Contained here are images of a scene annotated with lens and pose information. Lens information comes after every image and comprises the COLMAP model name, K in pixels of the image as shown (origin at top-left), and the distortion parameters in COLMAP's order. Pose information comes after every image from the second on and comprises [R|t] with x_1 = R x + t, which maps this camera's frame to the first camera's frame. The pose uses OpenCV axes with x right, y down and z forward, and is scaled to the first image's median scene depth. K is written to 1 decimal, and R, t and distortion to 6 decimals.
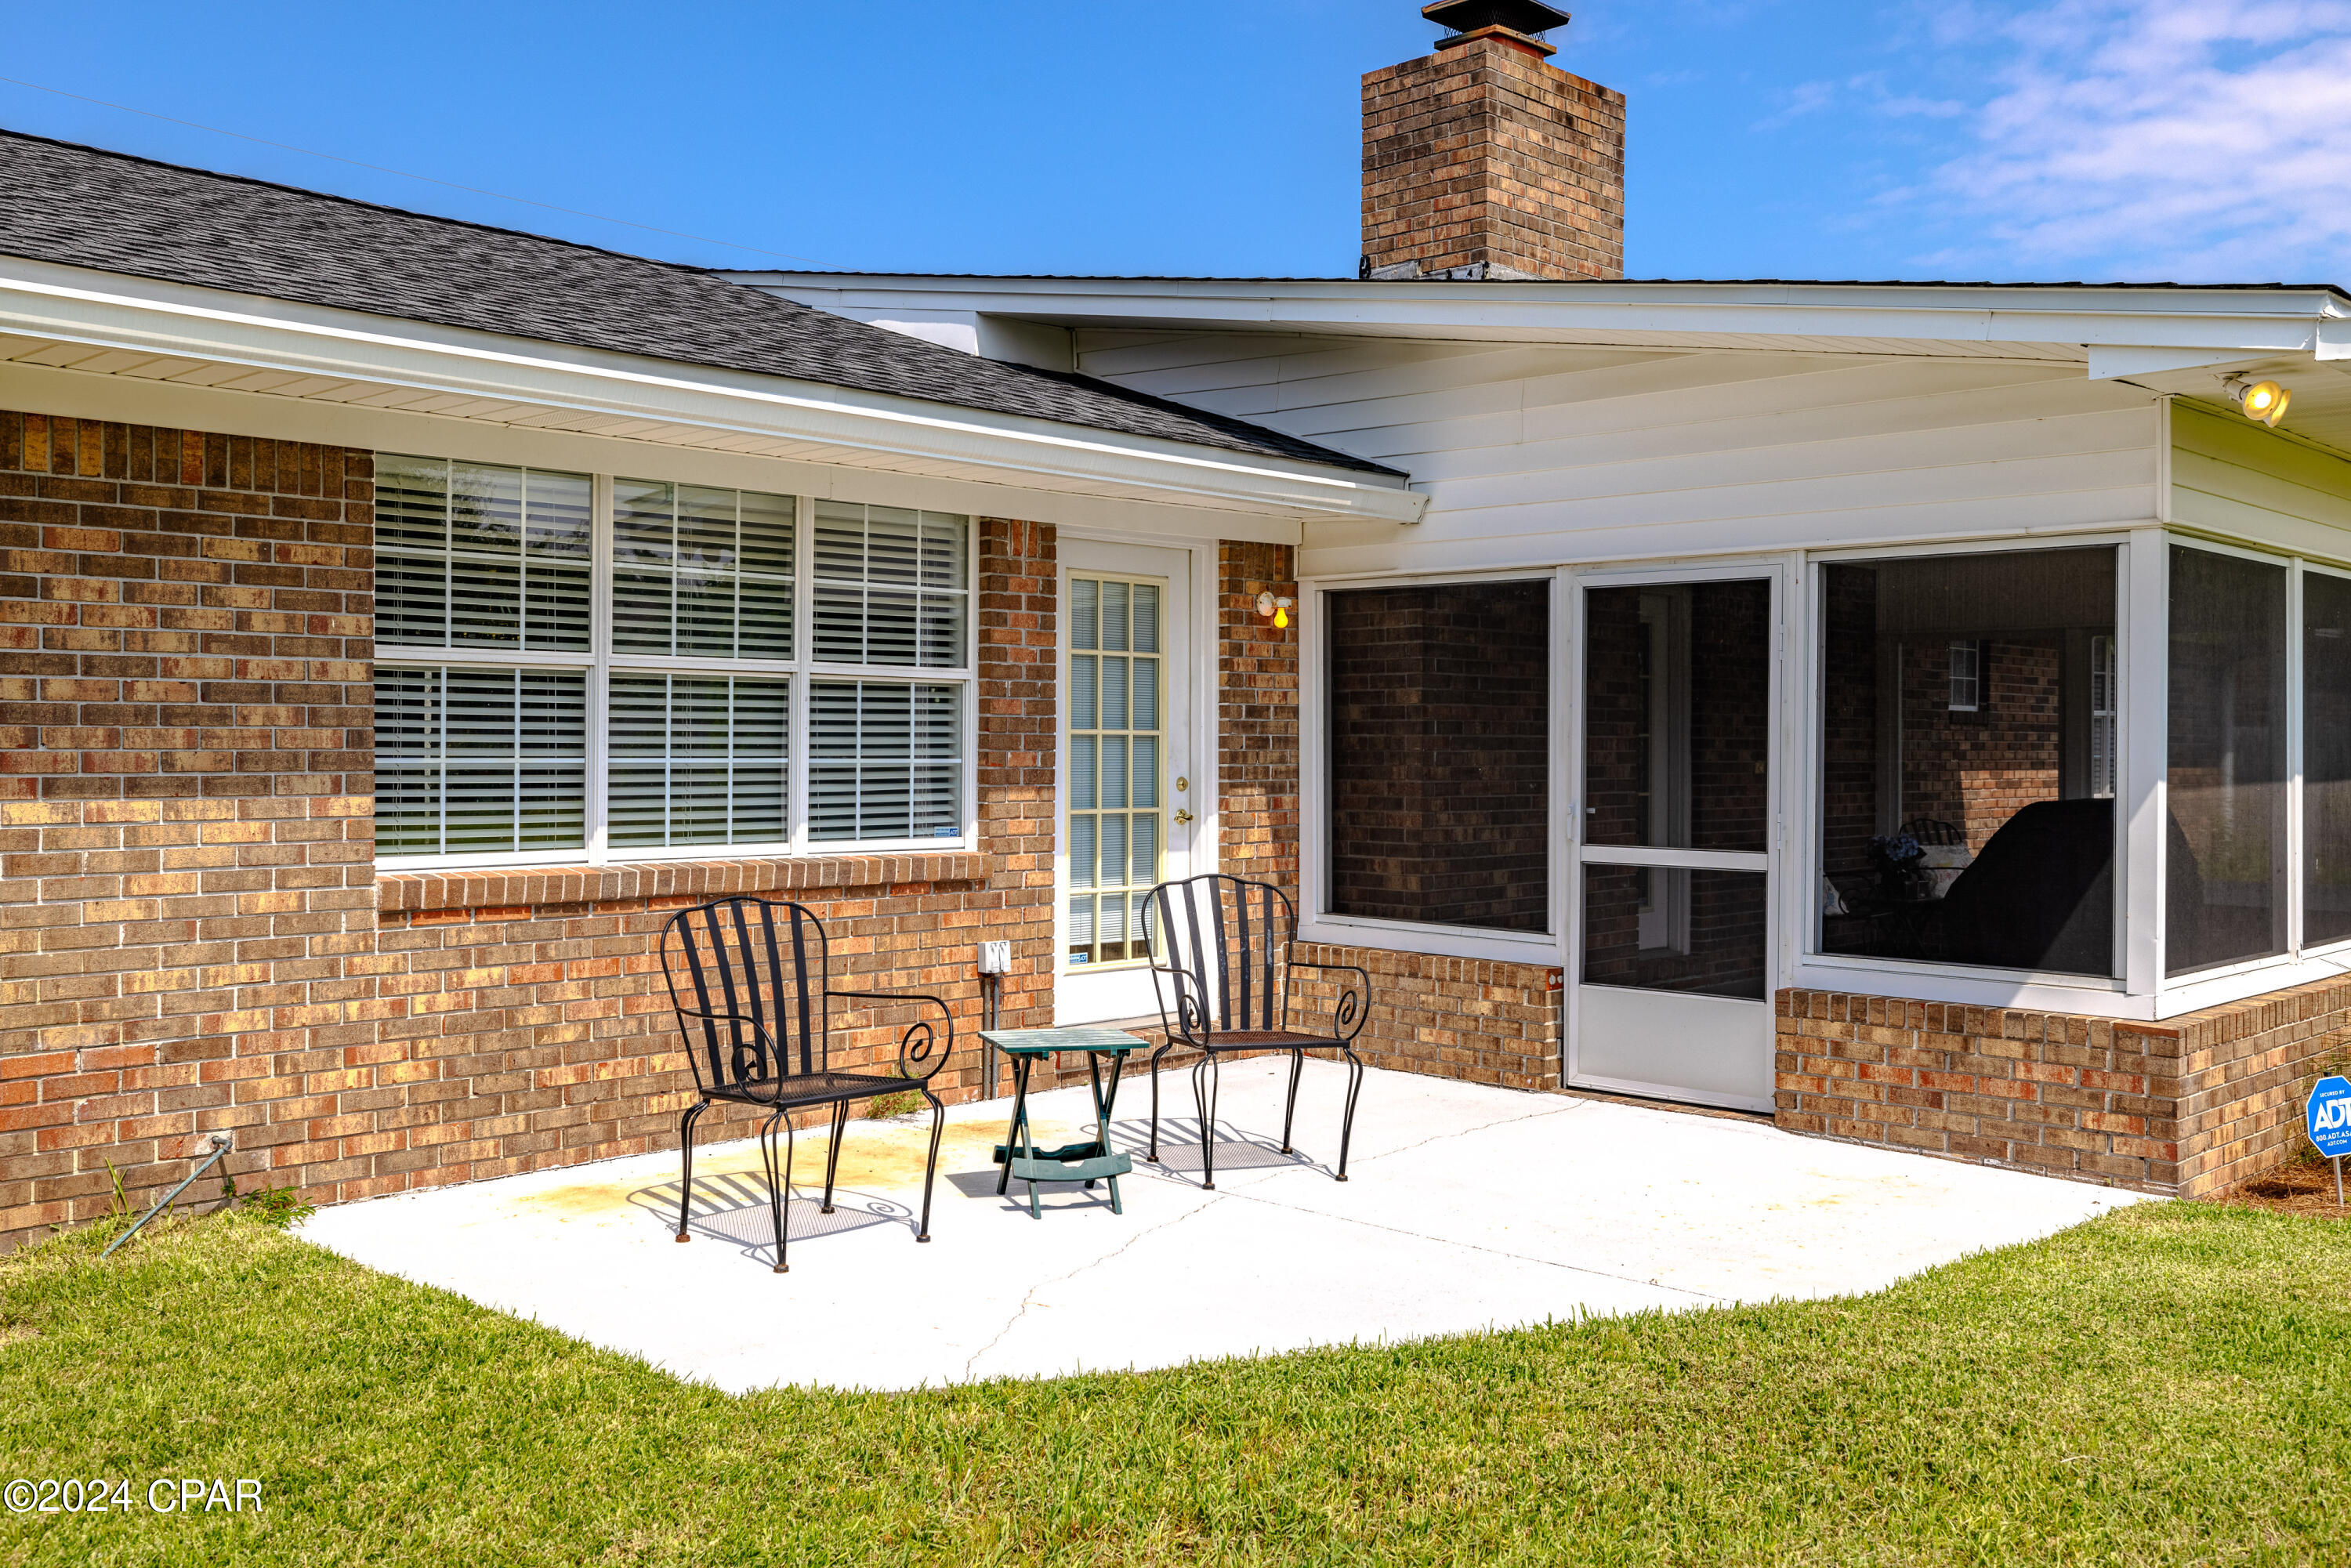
lens RADIAL K [[2096.9, 0, 1167.0], [0, 2096.9, 765.2], [0, 0, 1]] dist [0.005604, 0.009221]
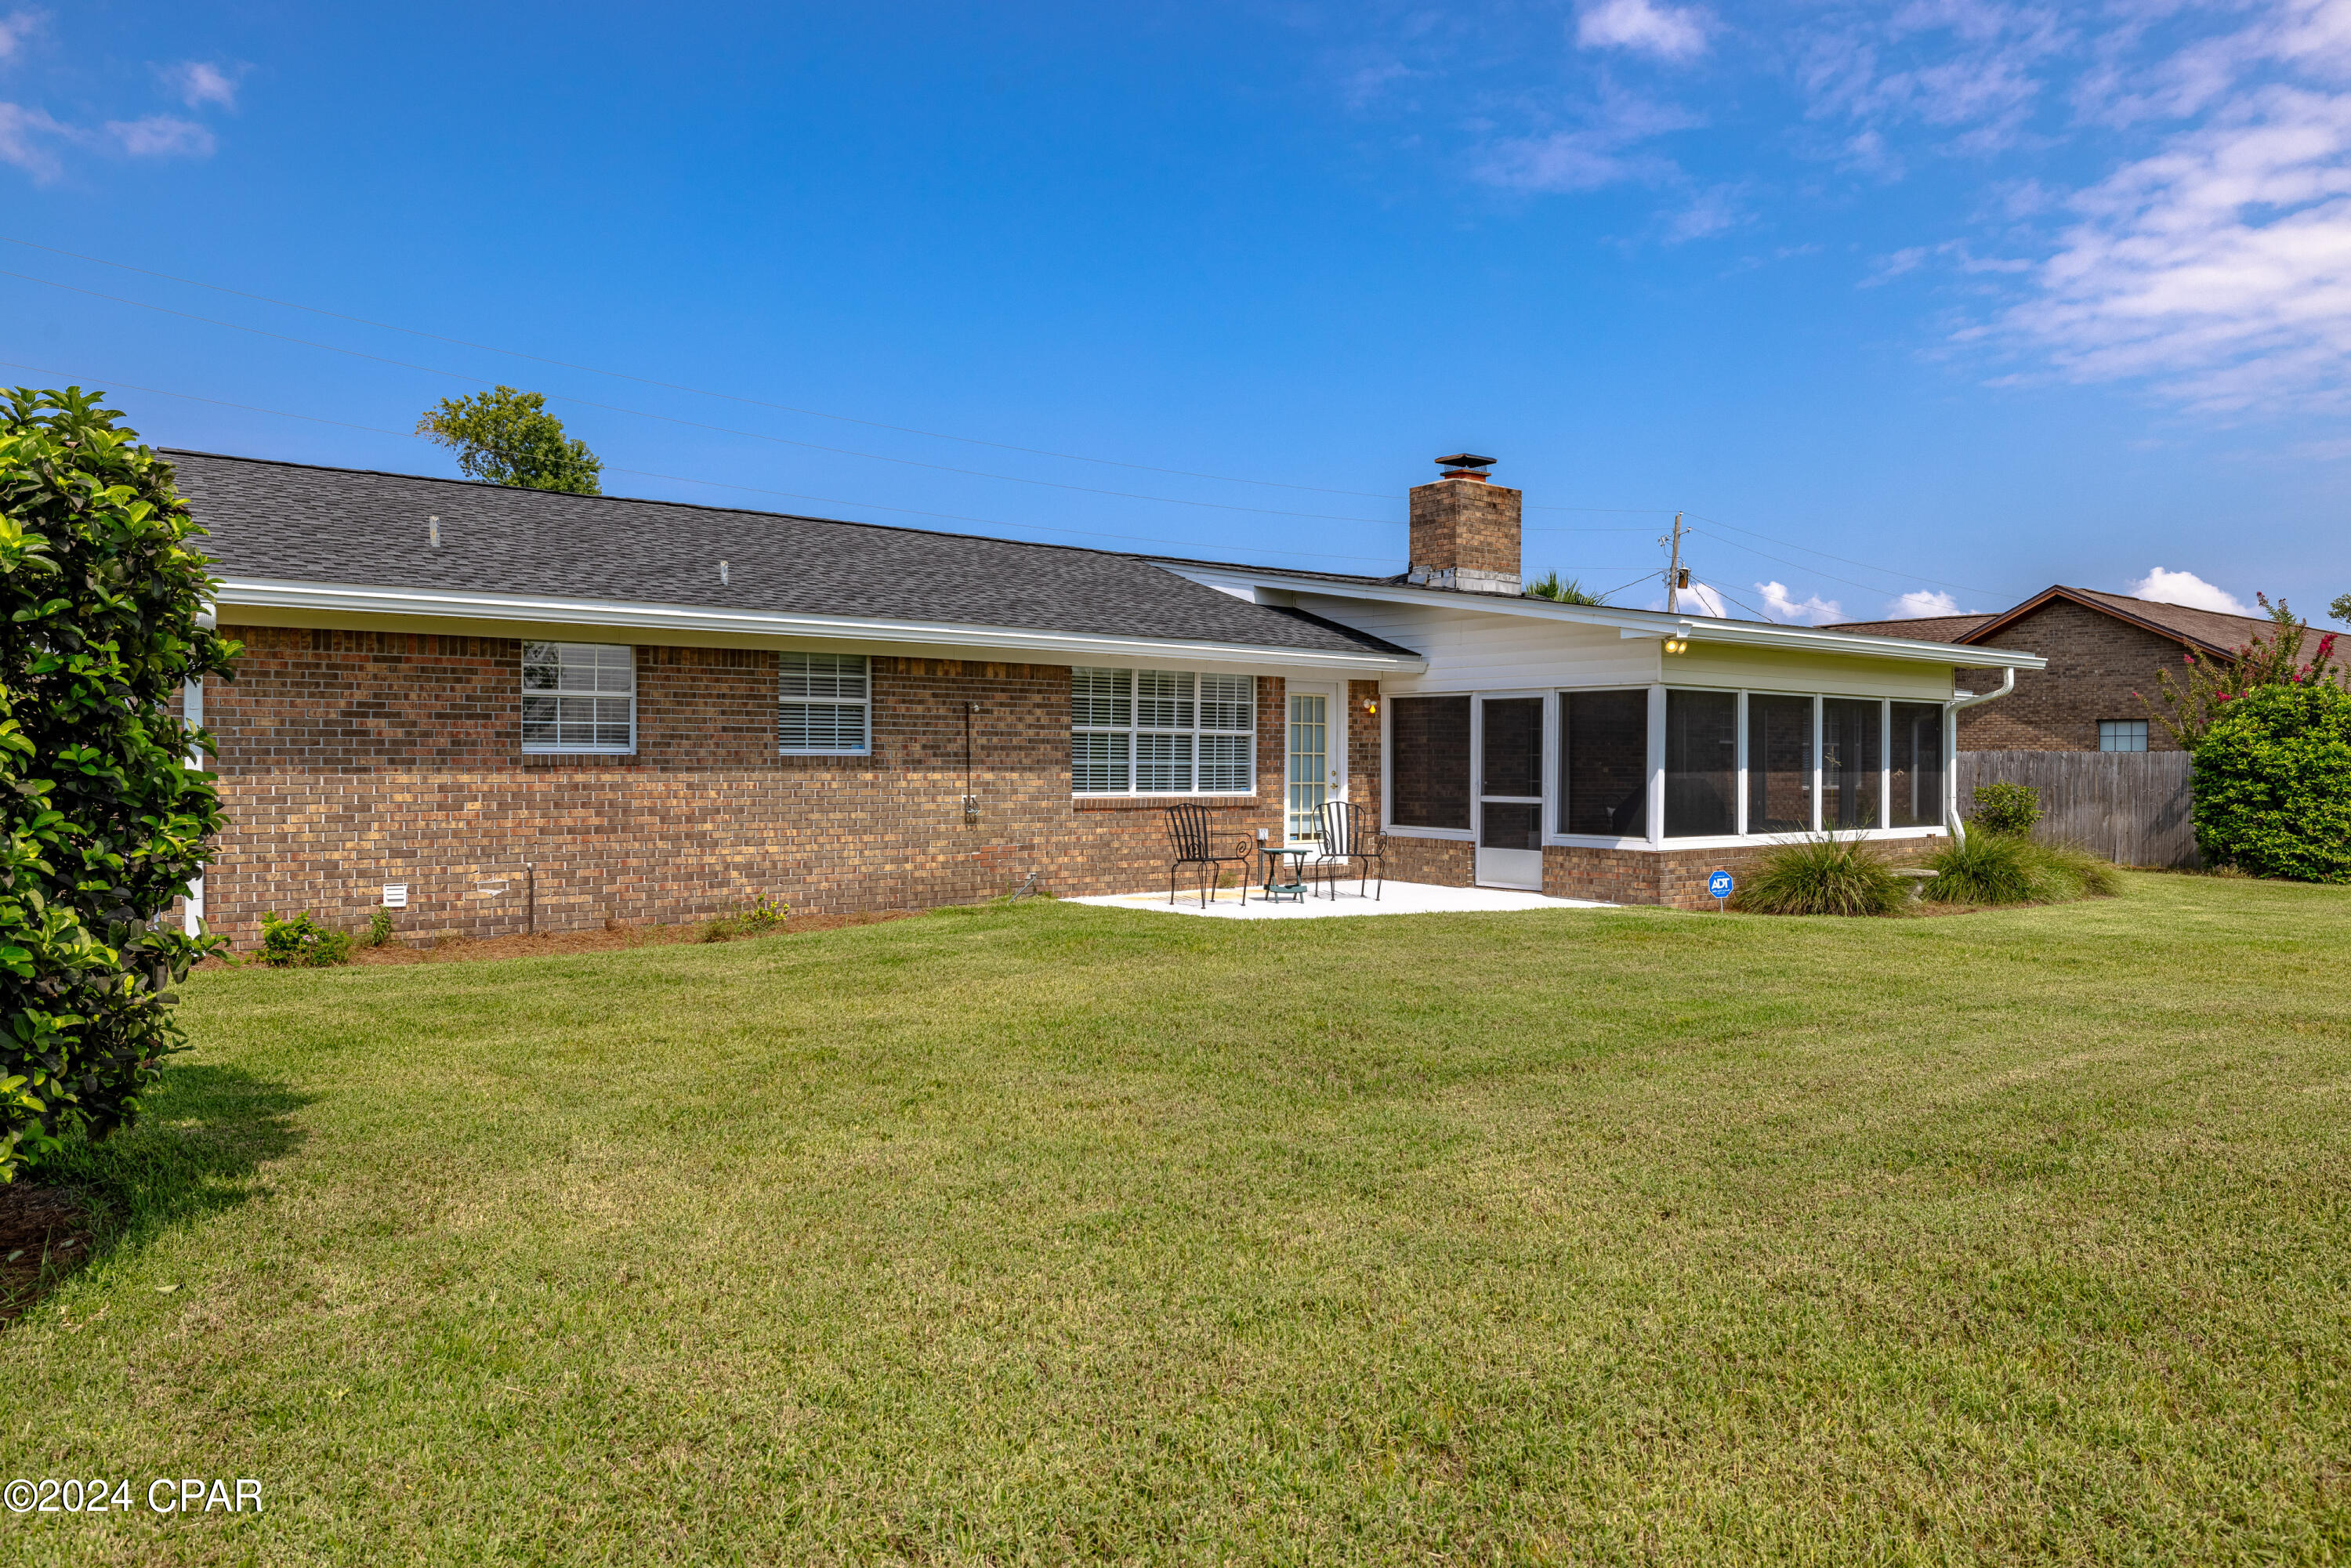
lens RADIAL K [[1559.2, 0, 1166.0], [0, 1559.2, 792.8], [0, 0, 1]] dist [-0.024354, 0.000020]
pose [[0.990989, 0.003364, -0.133898, 0.068516], [-0.002185, 0.999958, 0.008947, 0.018793], [0.133923, -0.008573, 0.990955, -1.078044]]
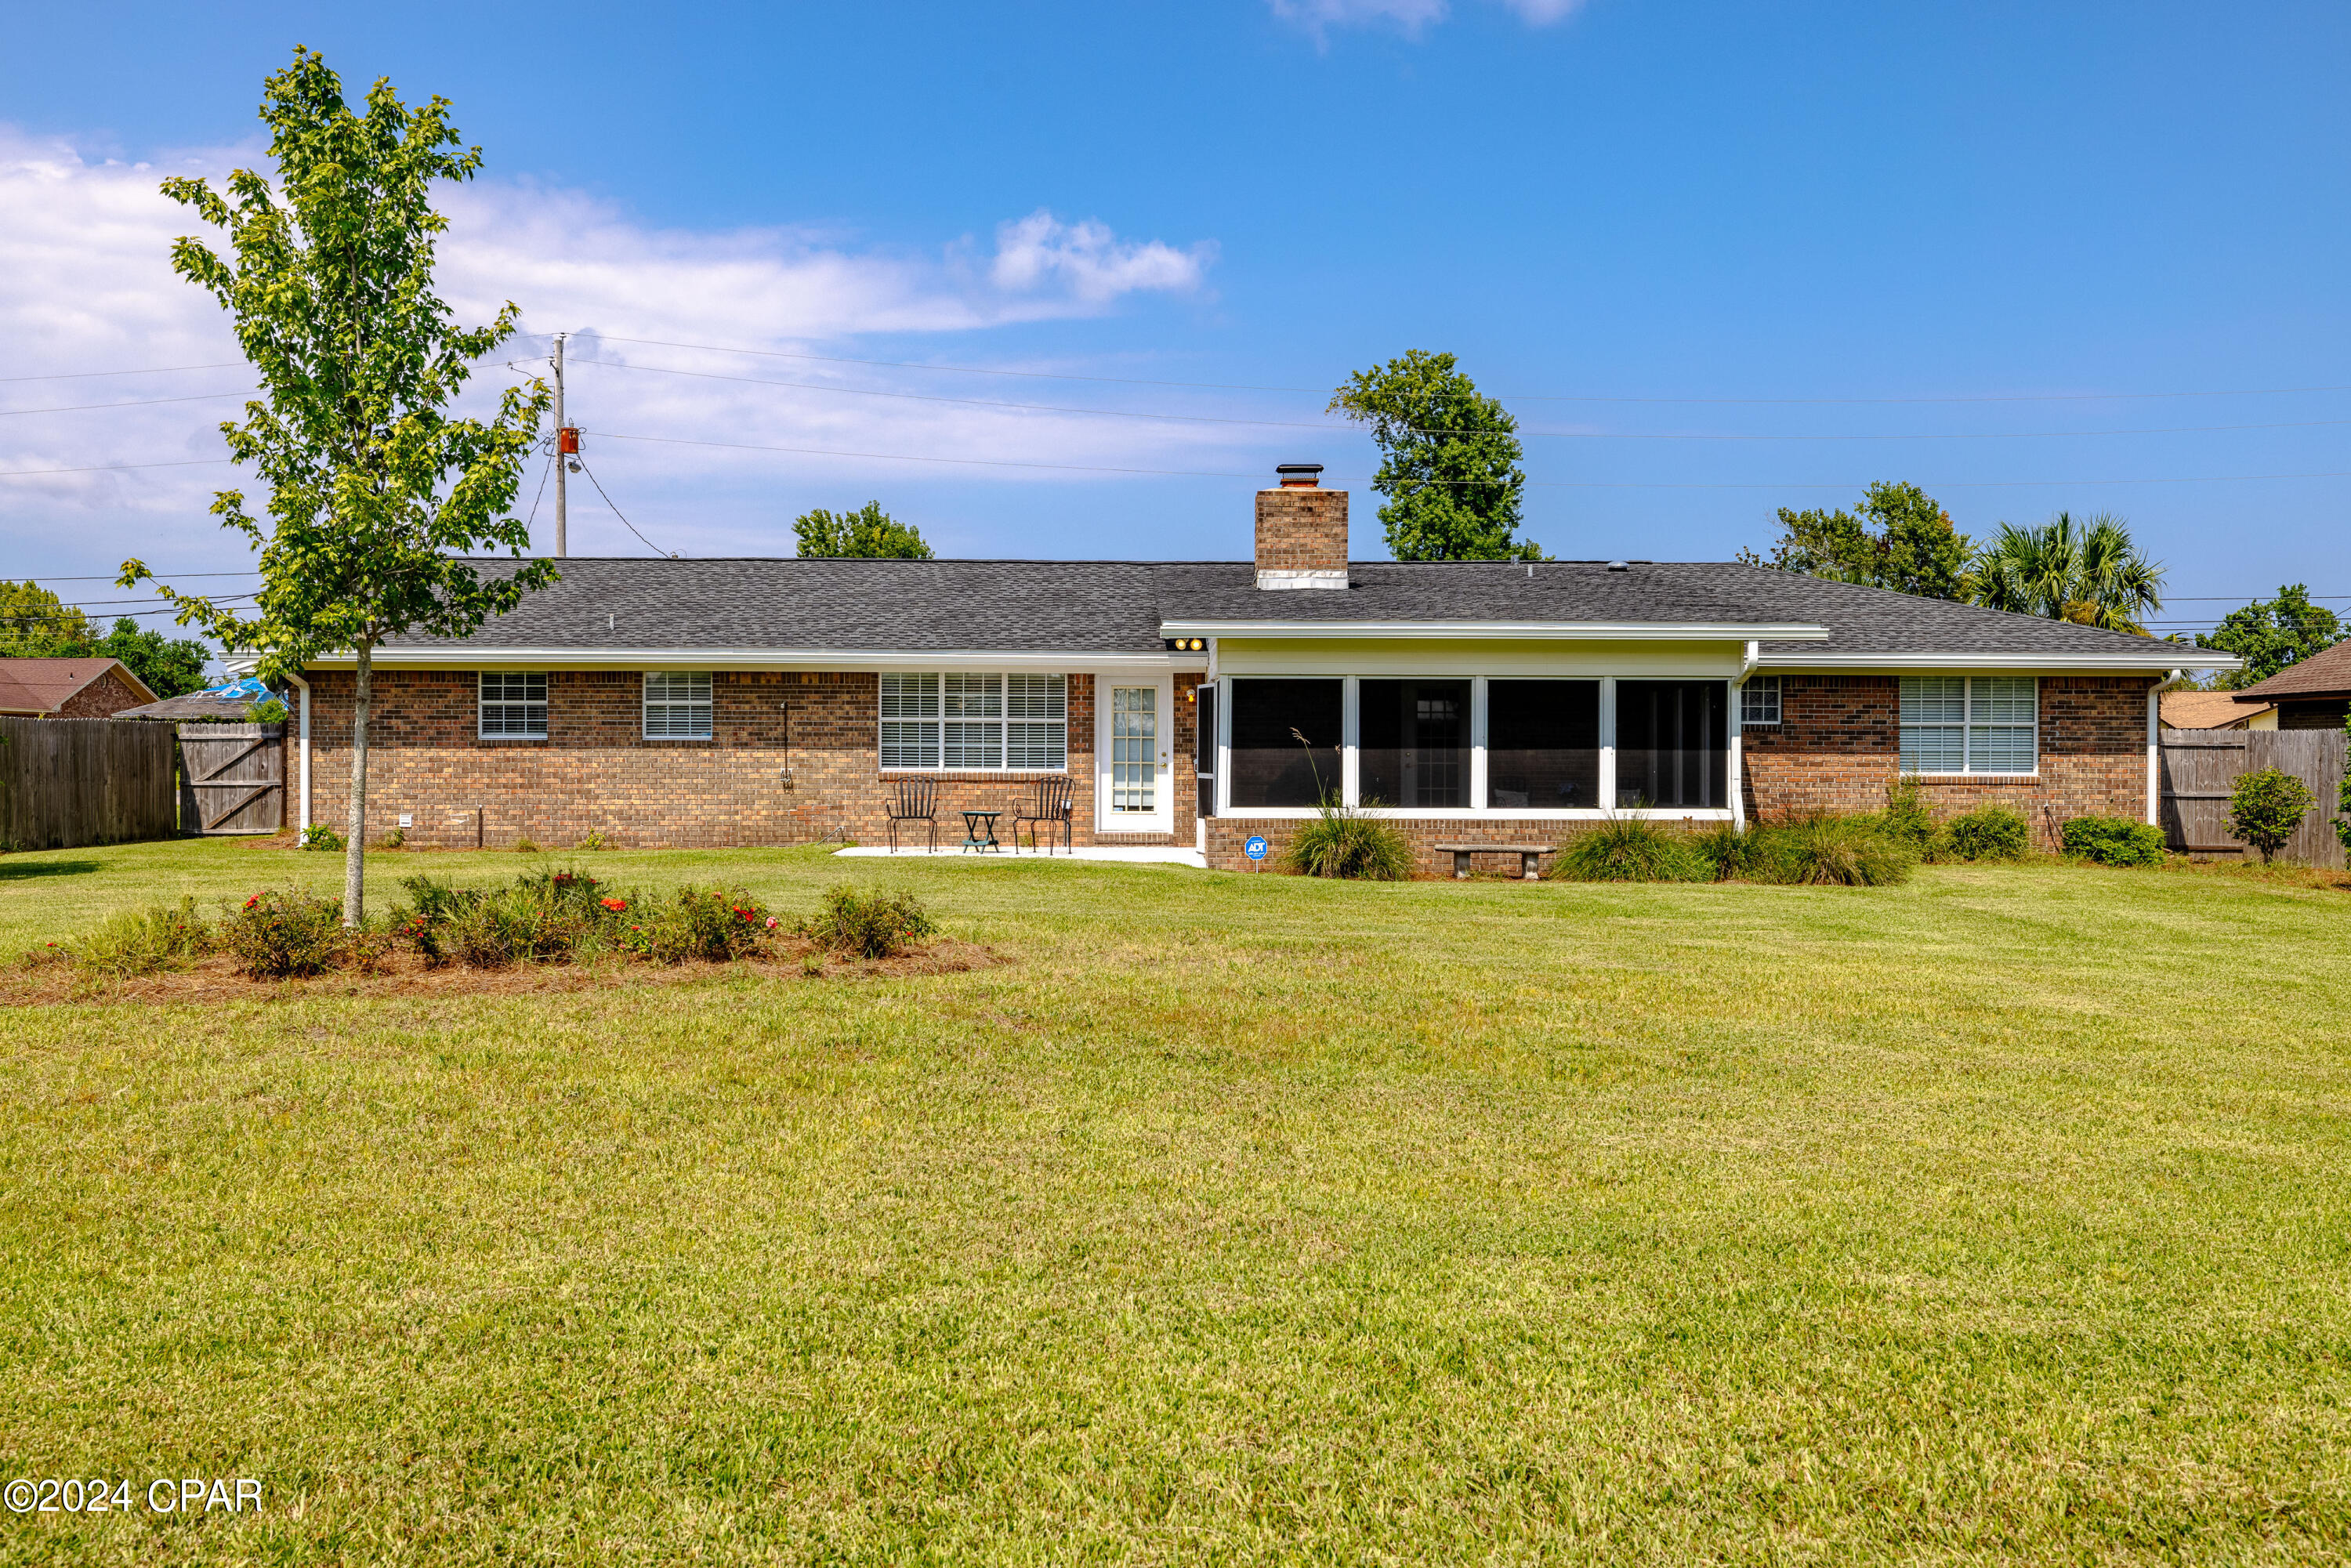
lens RADIAL K [[2017.9, 0, 1176.1], [0, 2017.9, 788.8], [0, 0, 1]] dist [0.010916, 0.000643]
pose [[0.707327, 0.009811, -0.706818, 2.367766], [-0.008476, 0.999950, 0.005397, 0.048717], [0.706836, 0.002174, 0.707374, -1.185342]]
